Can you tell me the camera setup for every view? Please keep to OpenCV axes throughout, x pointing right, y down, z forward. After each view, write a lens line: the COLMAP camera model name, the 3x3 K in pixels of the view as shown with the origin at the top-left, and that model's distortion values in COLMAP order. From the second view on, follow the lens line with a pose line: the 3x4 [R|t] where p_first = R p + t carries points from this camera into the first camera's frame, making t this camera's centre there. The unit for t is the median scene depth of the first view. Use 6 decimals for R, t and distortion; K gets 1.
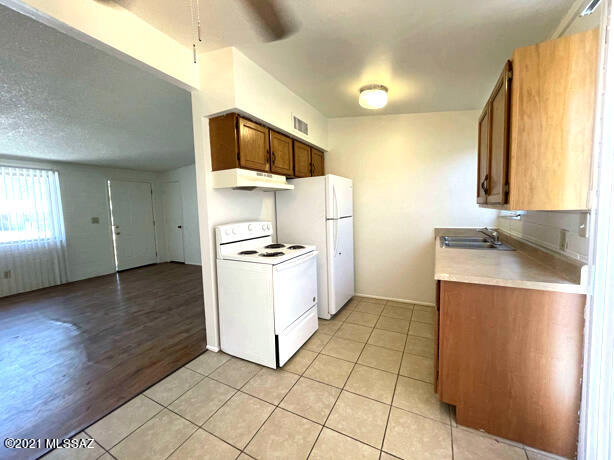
lens RADIAL K [[247.7, 0, 305.1], [0, 247.7, 227.3], [0, 0, 1]] dist [-0.009788, 0.003947]
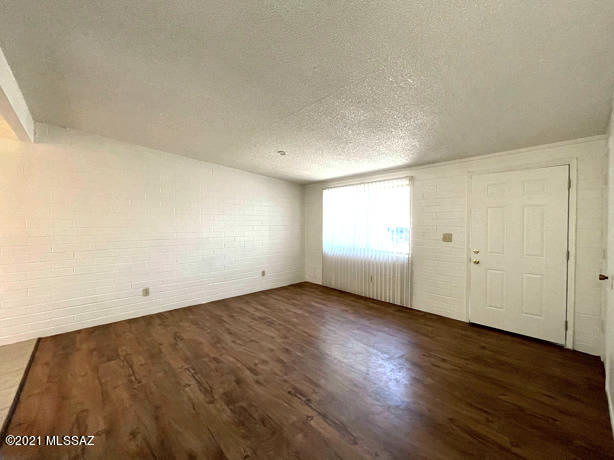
lens RADIAL K [[247.7, 0, 305.1], [0, 247.7, 227.3], [0, 0, 1]] dist [-0.009788, 0.003947]
pose [[-0.346176, 0.057515, -0.936405, -0.076588], [-0.059478, 0.994766, 0.083088, -0.144525], [0.936282, 0.084458, -0.340943, 1.340415]]
